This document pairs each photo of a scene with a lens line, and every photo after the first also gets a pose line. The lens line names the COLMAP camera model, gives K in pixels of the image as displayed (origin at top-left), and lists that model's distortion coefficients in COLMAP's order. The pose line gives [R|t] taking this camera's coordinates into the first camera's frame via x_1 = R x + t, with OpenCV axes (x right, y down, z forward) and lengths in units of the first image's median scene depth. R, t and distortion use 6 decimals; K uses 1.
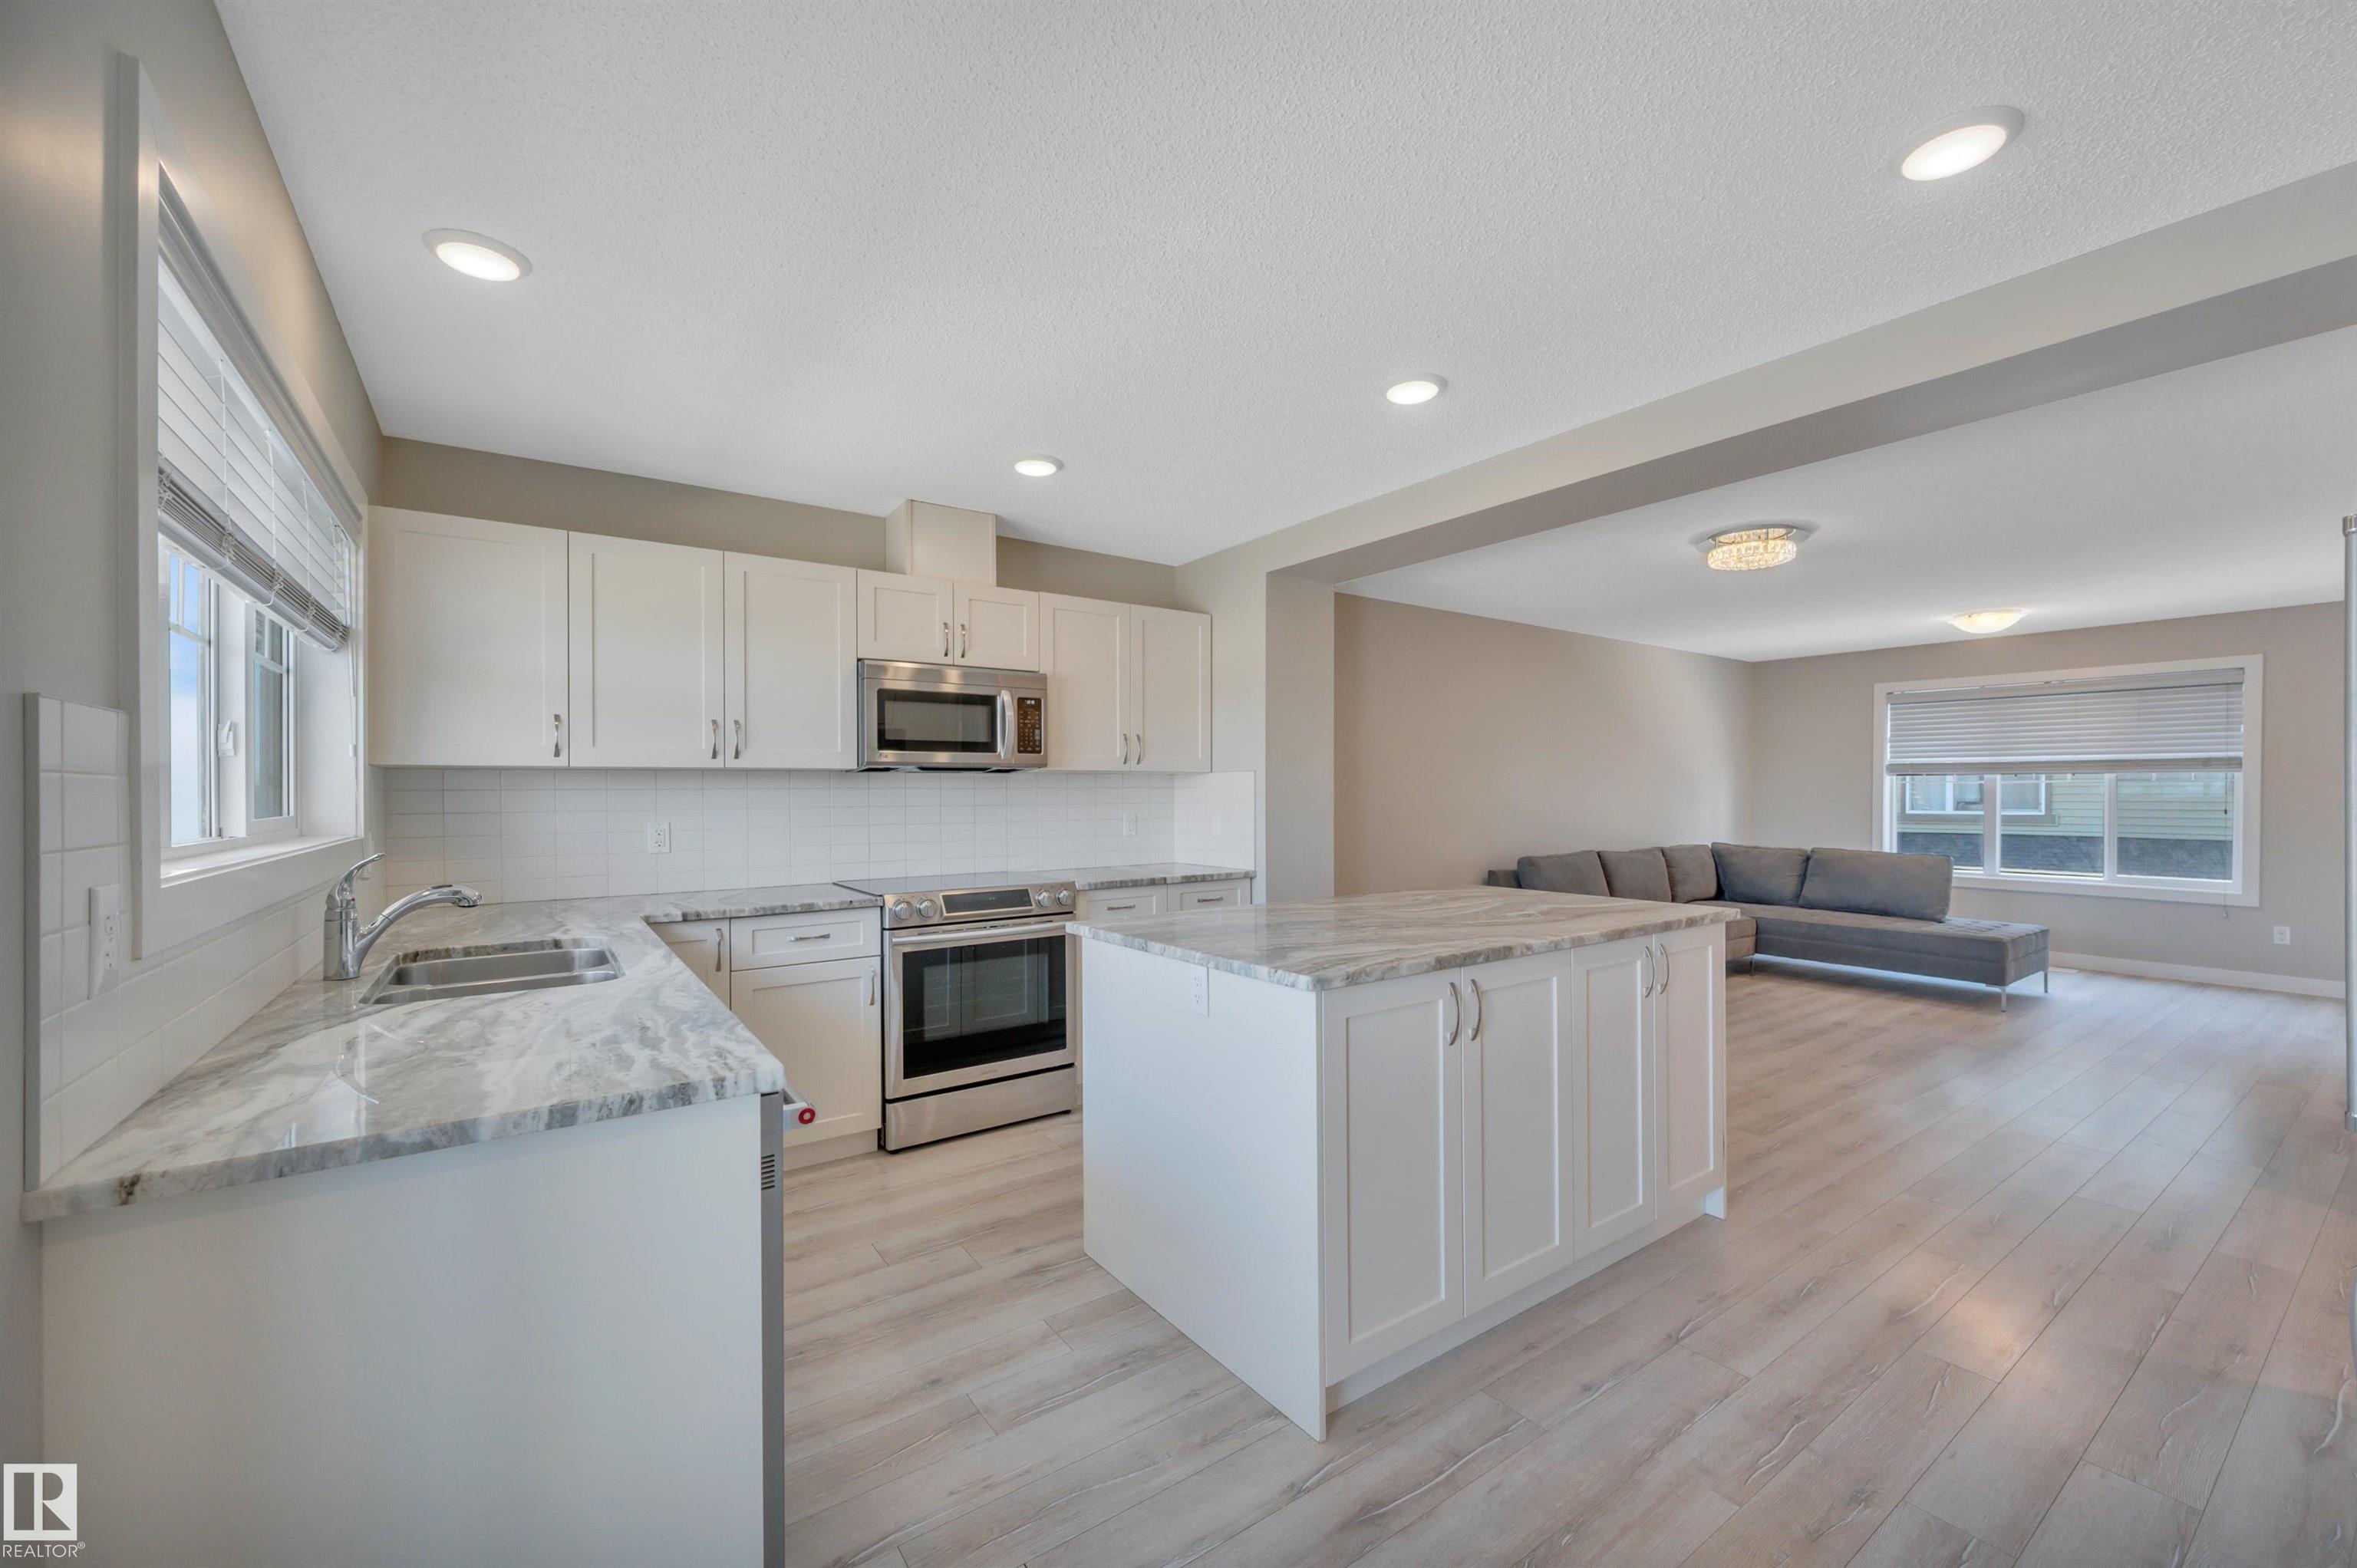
lens RADIAL K [[938.3, 0, 1203.1], [0, 938.3, 794.7], [0, 0, 1]] dist [0.001288, 0.000429]
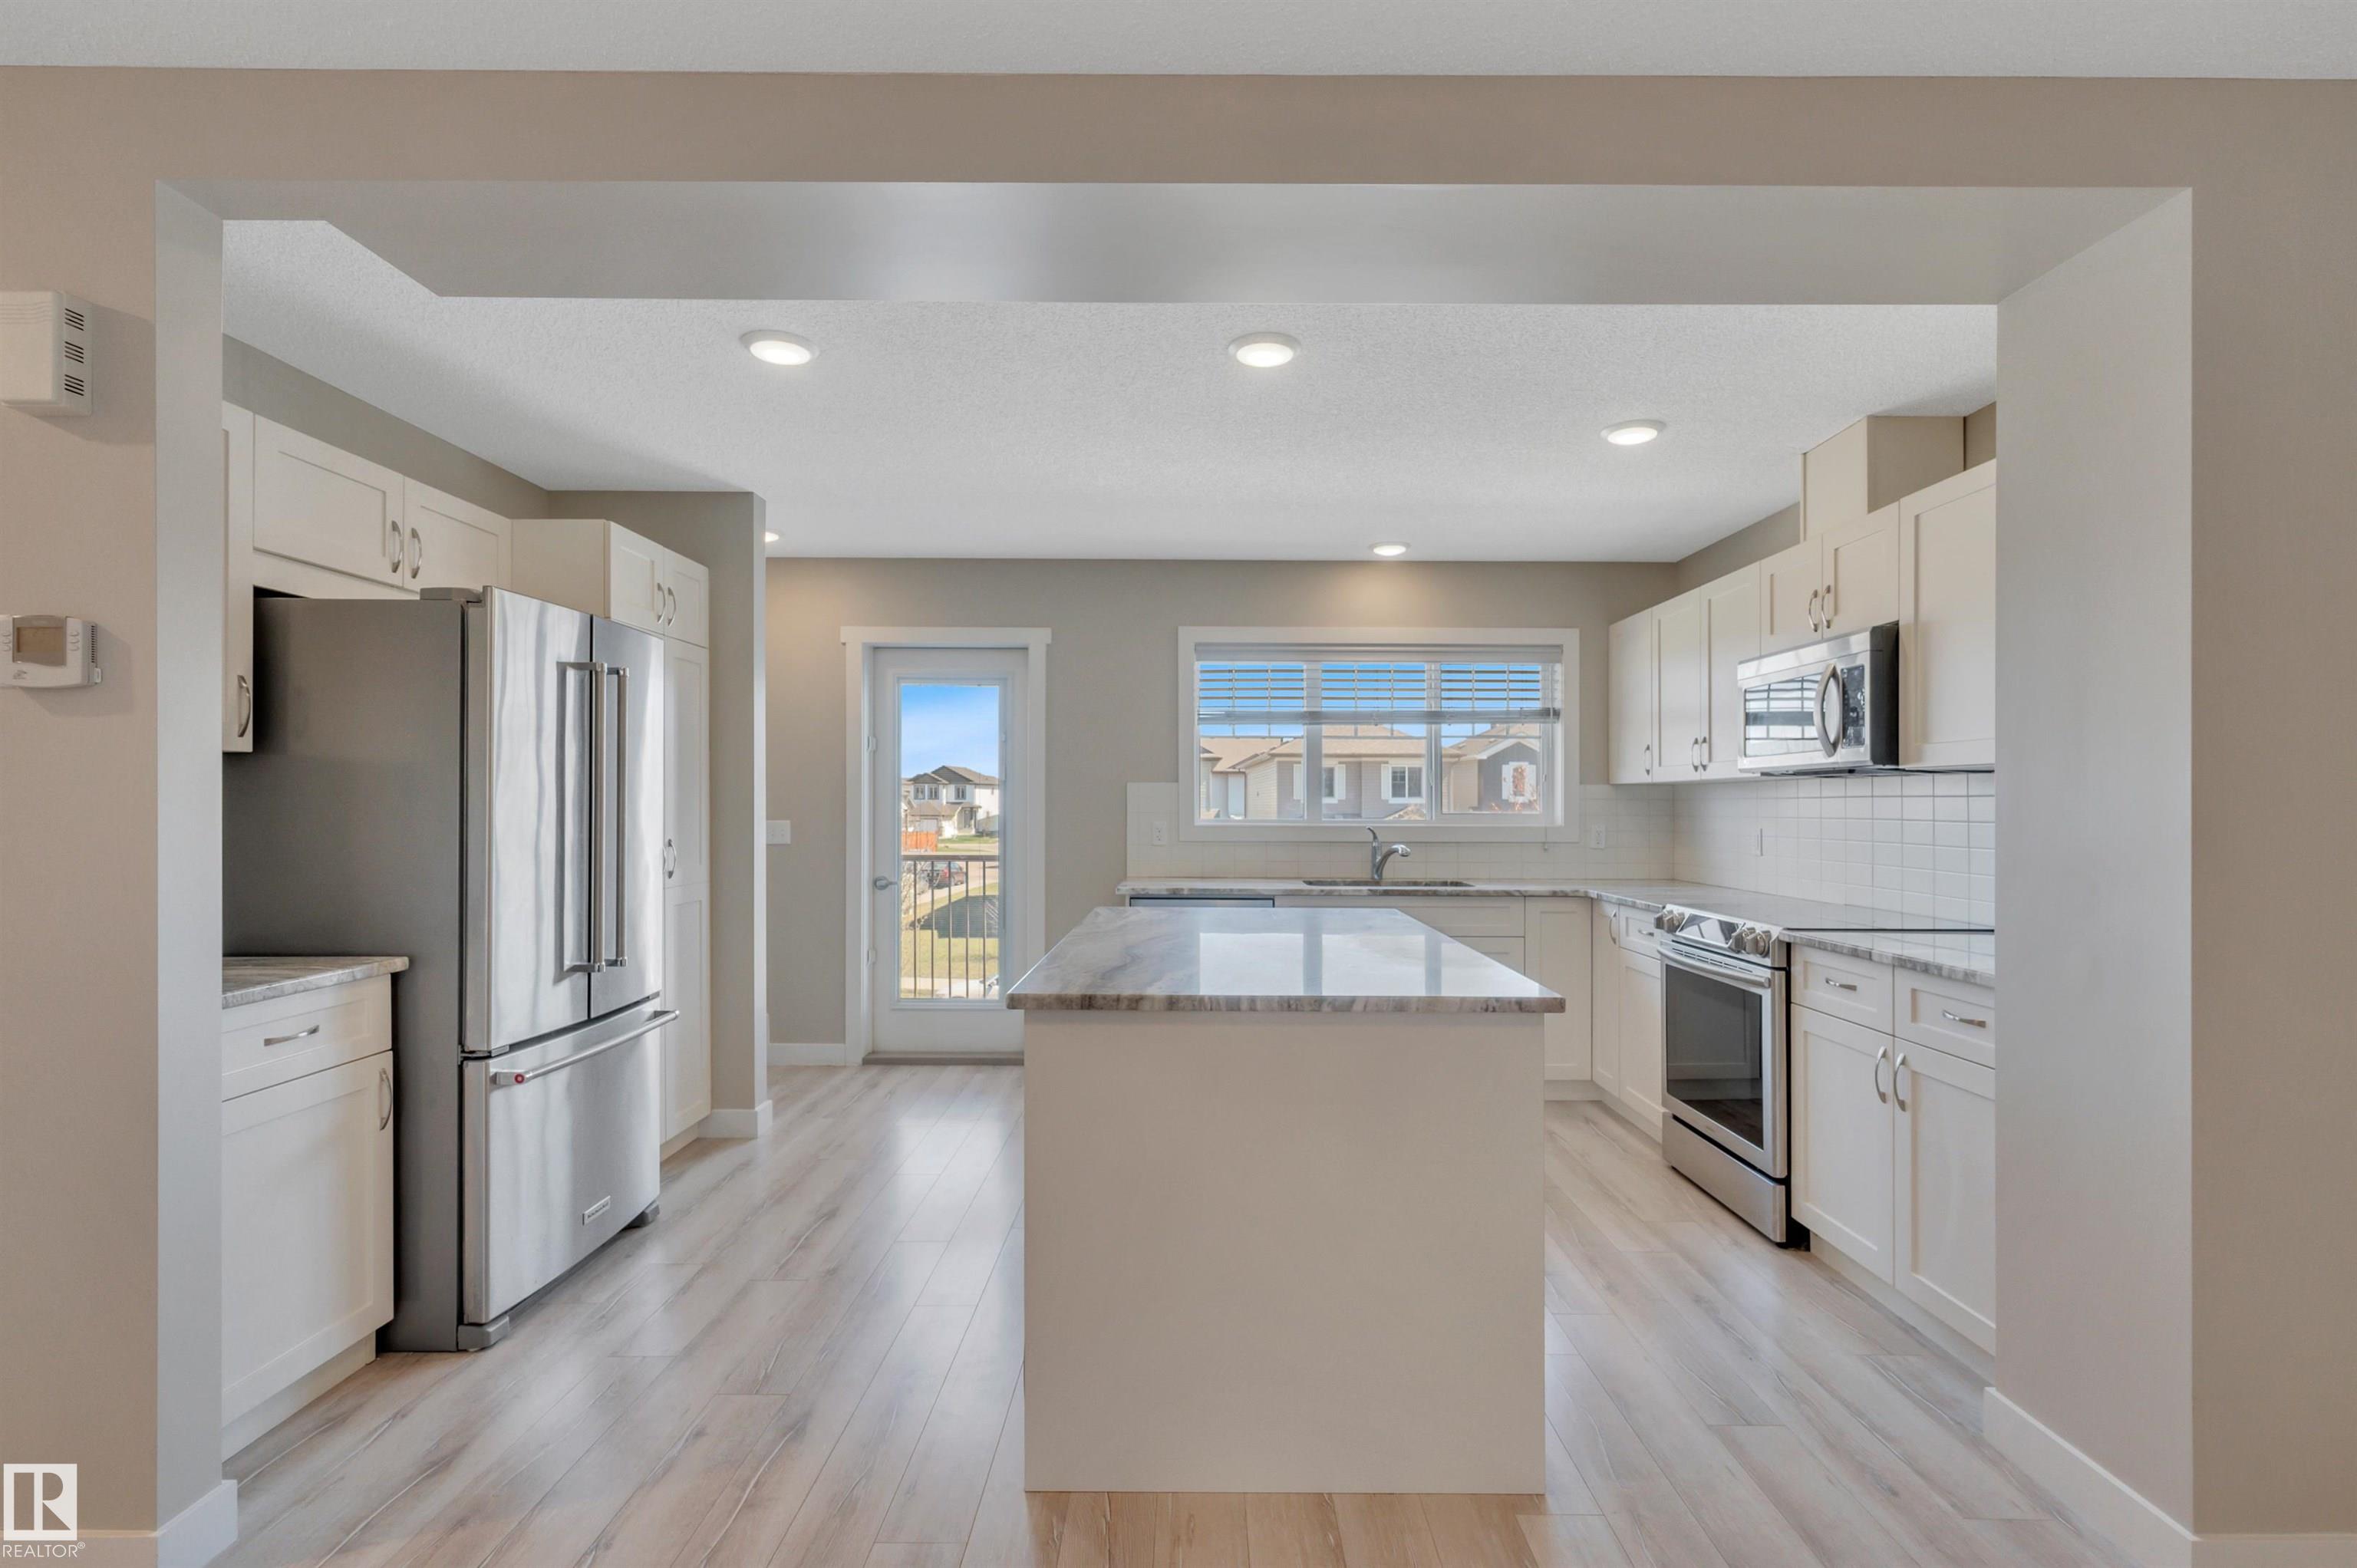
lens RADIAL K [[1099.9, 0, 1192.5], [0, 1099.9, 799.8], [0, 0, 1]] dist [0.006046, -0.002536]
pose [[-0.587082, -0.000145, -0.809527, 0.529091], [-0.002412, 0.999996, 0.001571, -0.002738], [0.809524, 0.002875, -0.587080, 0.740196]]
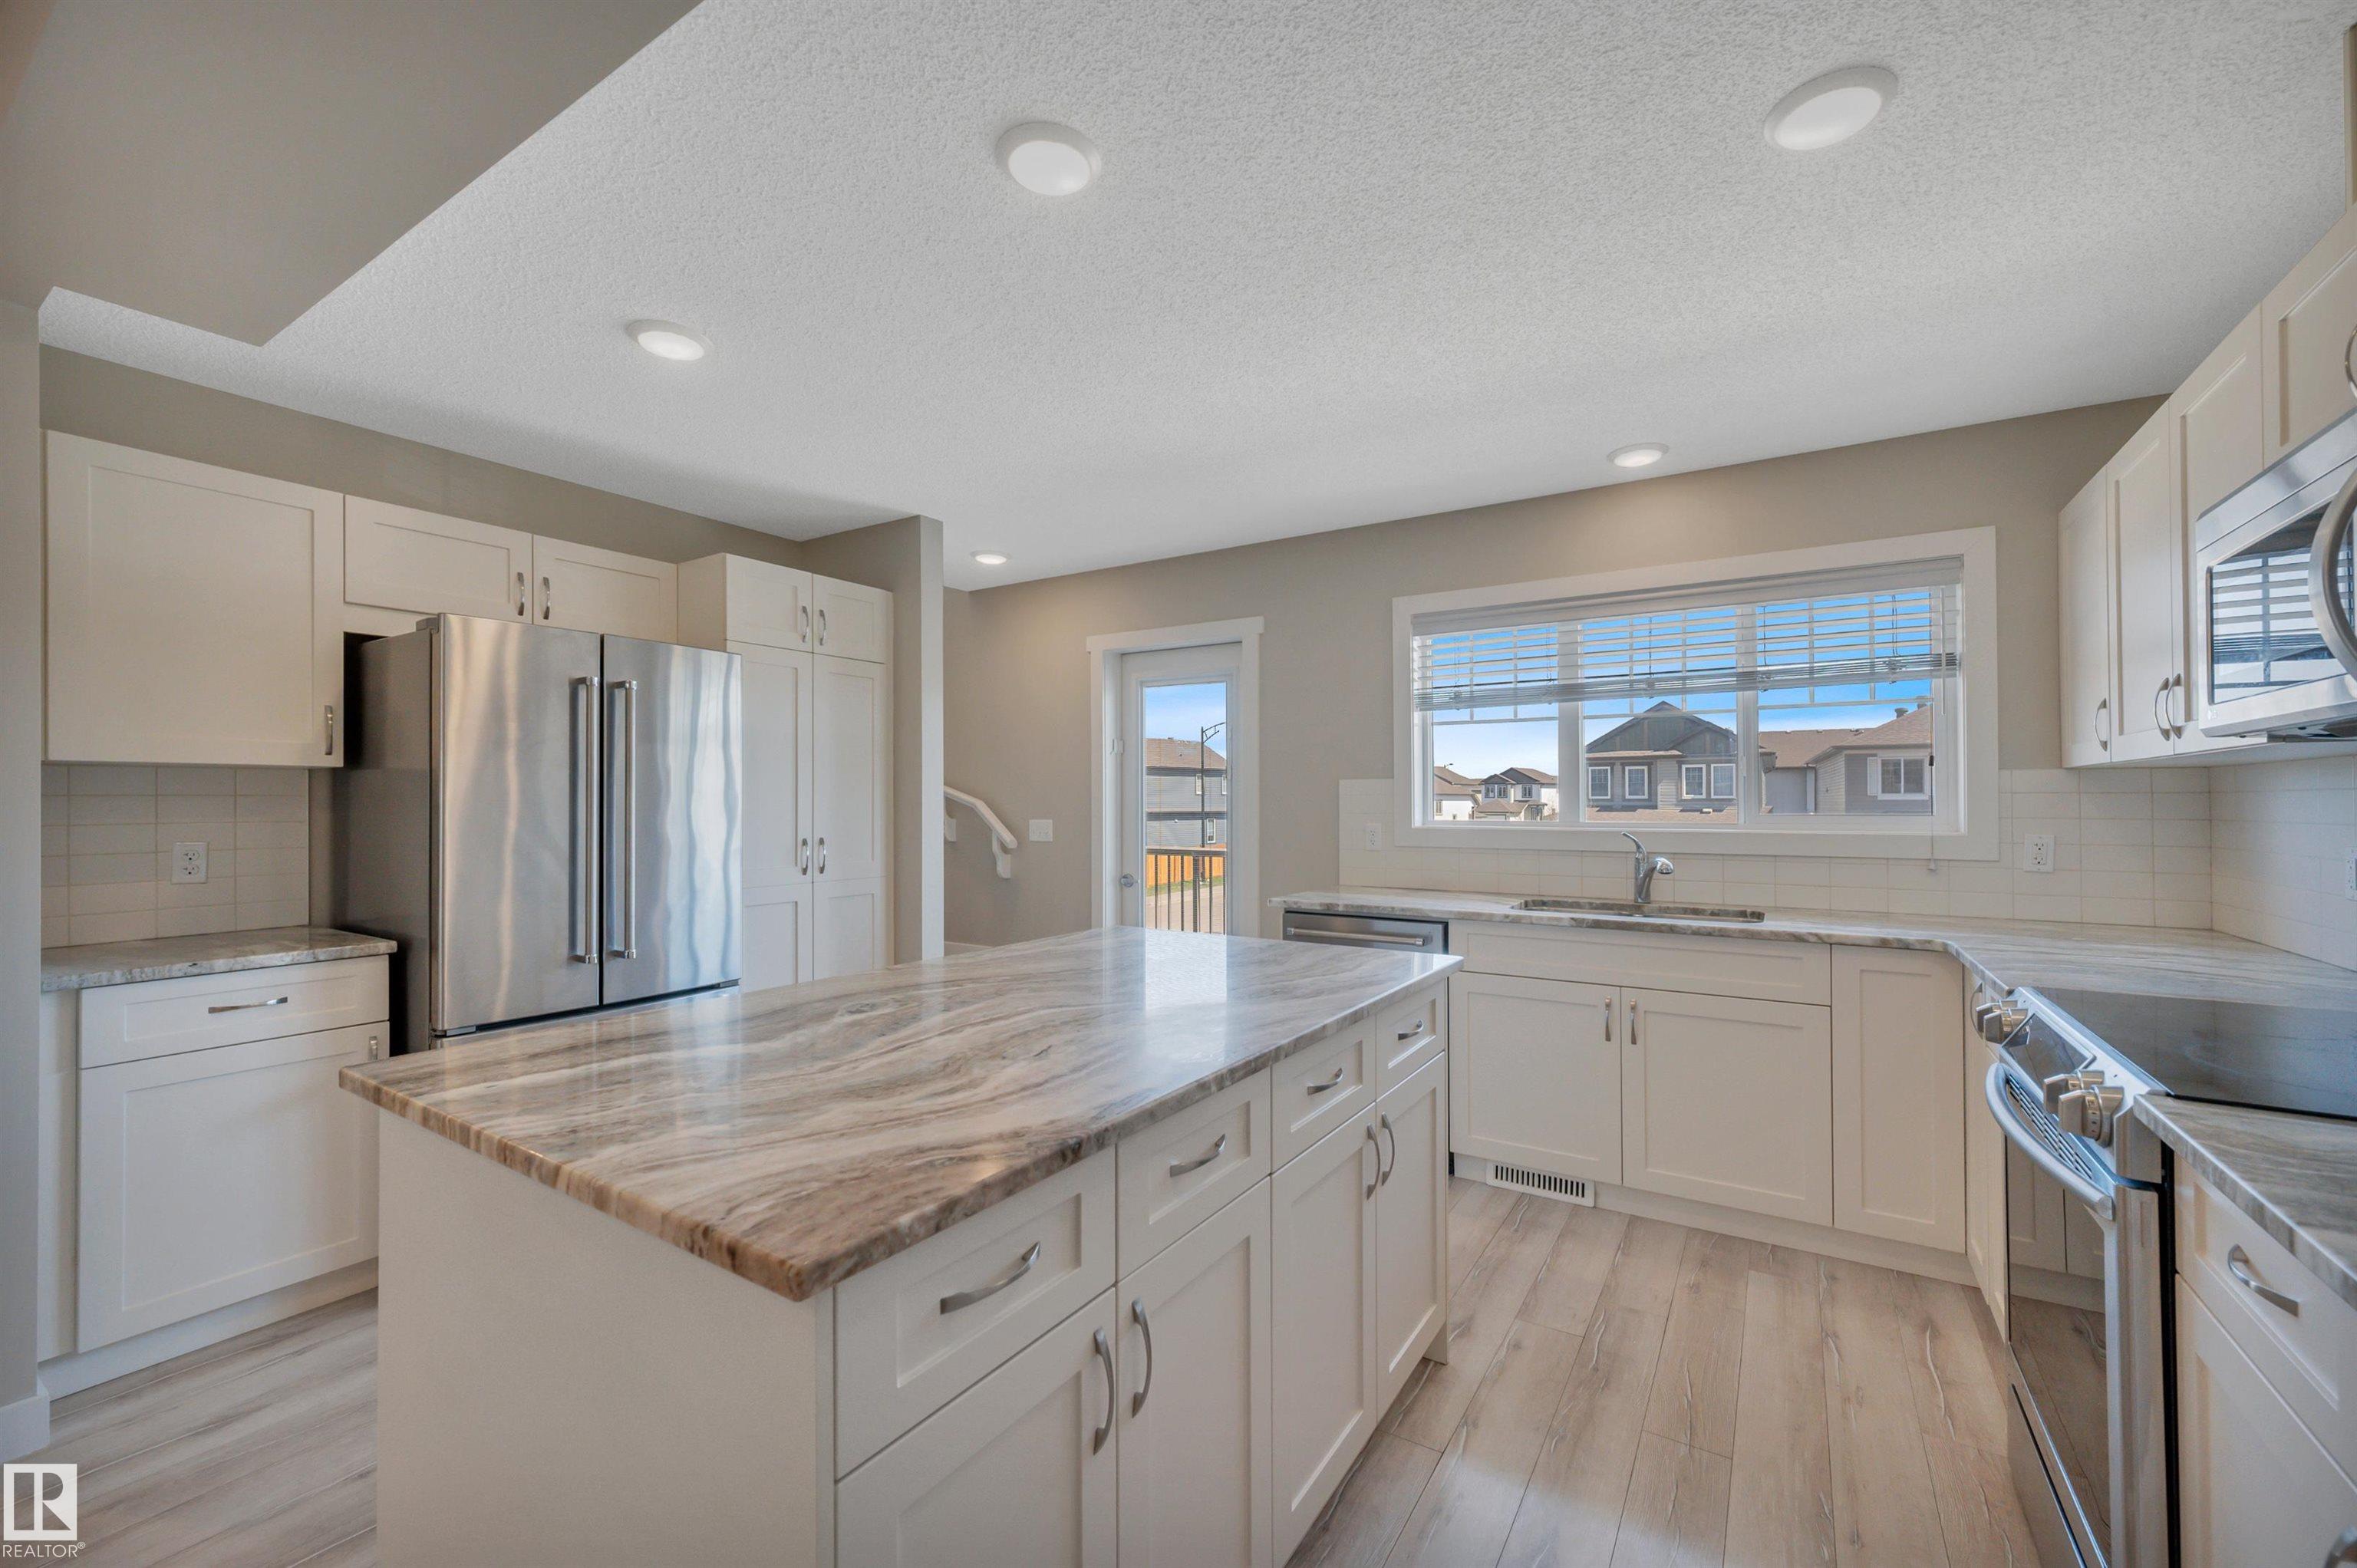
lens RADIAL K [[938.3, 0, 1193.8], [0, 938.3, 795.7], [0, 0, 1]] dist [0.001288, 0.000429]
pose [[-0.928848, 0.004193, -0.370437, 0.174526], [0.005428, 0.999983, -0.002293, -0.002427], [0.370421, -0.004141, -0.928855, 0.767369]]
